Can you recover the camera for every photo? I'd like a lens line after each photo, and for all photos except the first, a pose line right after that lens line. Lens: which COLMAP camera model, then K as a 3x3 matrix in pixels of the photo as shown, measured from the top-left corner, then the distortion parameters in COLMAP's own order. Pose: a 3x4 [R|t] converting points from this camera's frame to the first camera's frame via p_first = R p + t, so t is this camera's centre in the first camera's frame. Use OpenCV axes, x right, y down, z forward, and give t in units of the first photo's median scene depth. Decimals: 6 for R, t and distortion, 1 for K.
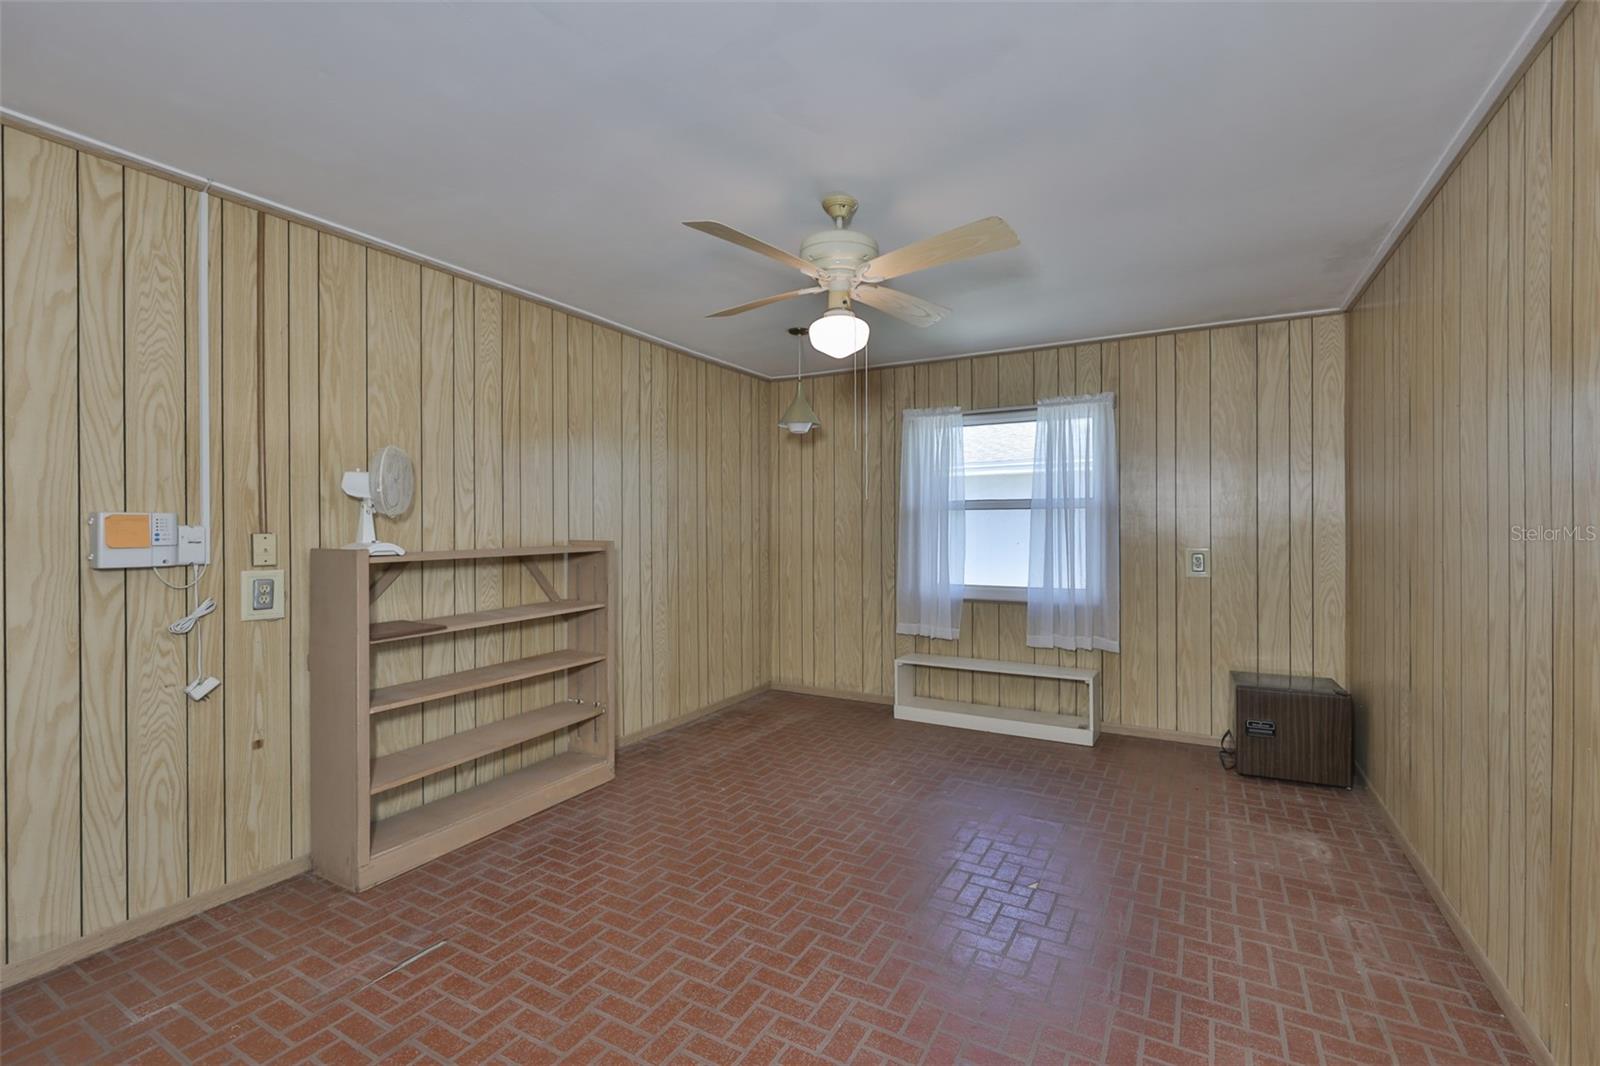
lens RADIAL K [[676.2, 0, 803.7], [0, 676.2, 536.4], [0, 0, 1]] dist [-0.003128, 0.000545]
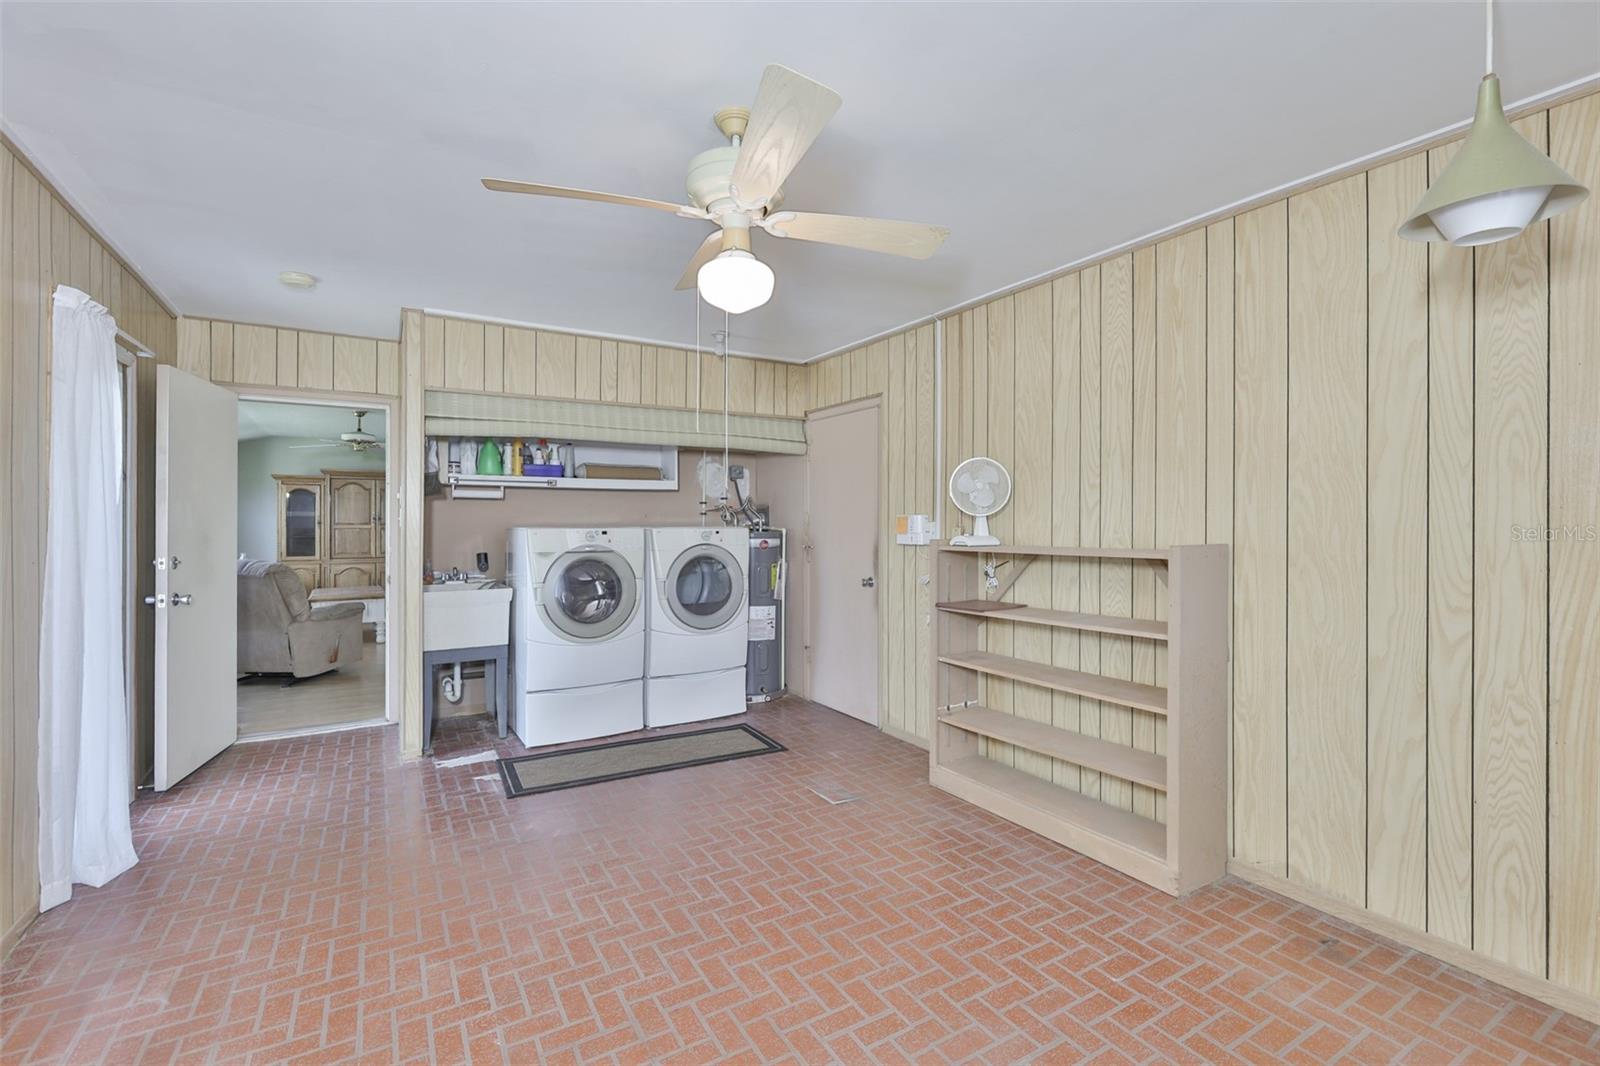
lens RADIAL K [[676.2, 0, 791.7], [0, 676.2, 520.0], [0, 0, 1]] dist [-0.003128, 0.000545]
pose [[-0.471115, 0.000878, -0.882071, 0.564883], [-0.012894, 0.999886, 0.007882, -0.021089], [0.881977, 0.015087, -0.471050, 1.111106]]
